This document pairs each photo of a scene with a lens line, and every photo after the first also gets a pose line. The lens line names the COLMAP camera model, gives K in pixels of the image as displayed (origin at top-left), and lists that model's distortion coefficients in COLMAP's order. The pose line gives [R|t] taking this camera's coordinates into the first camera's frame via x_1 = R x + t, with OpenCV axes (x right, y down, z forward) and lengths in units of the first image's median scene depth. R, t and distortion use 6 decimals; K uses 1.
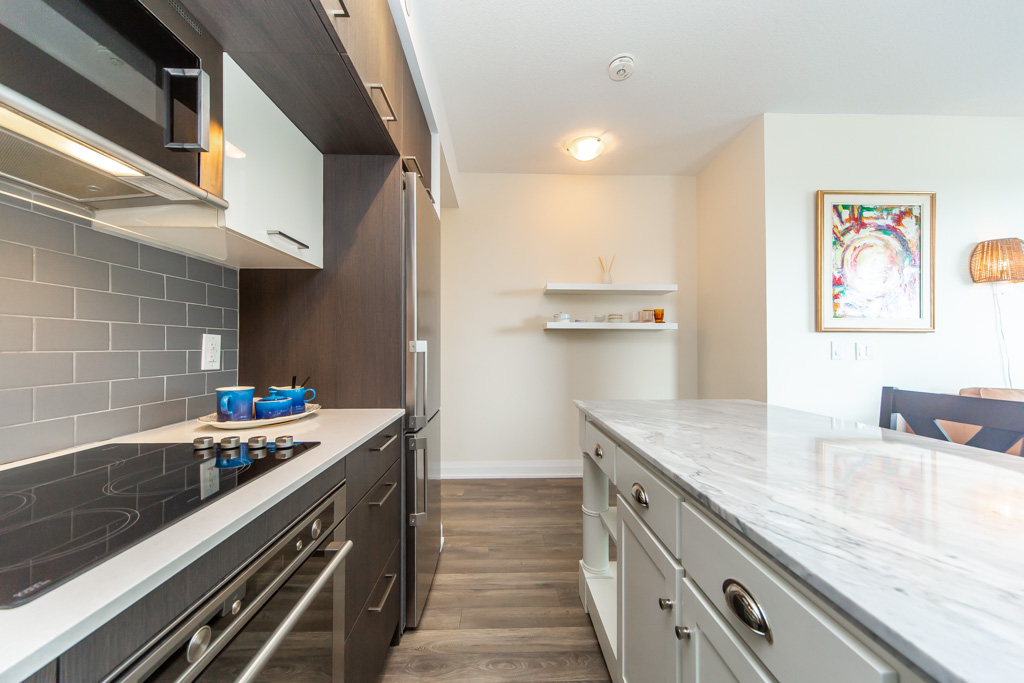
lens RADIAL K [[363.0, 0, 511.3], [0, 363.0, 344.4], [0, 0, 1]] dist [0.001832, 0.000091]
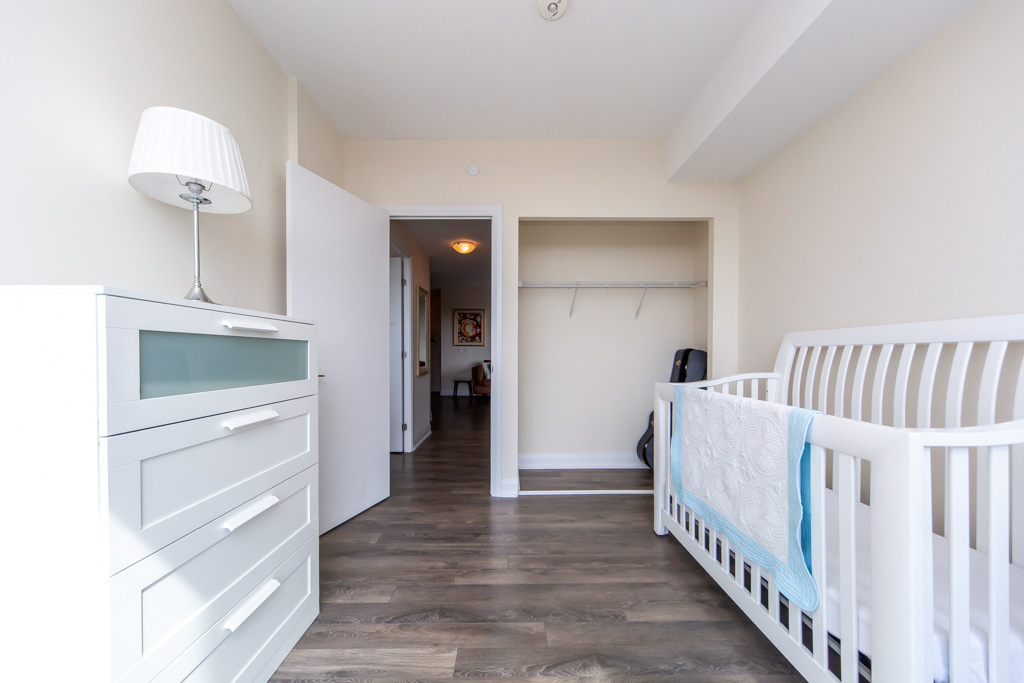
lens RADIAL K [[363.0, 0, 511.3], [0, 363.0, 344.4], [0, 0, 1]] dist [0.001832, 0.000091]
pose [[0.999890, -0.005976, -0.013545, 1.484970], [0.005778, 0.999876, -0.014637, 0.007107], [0.013631, 0.014557, 0.999801, -2.779439]]
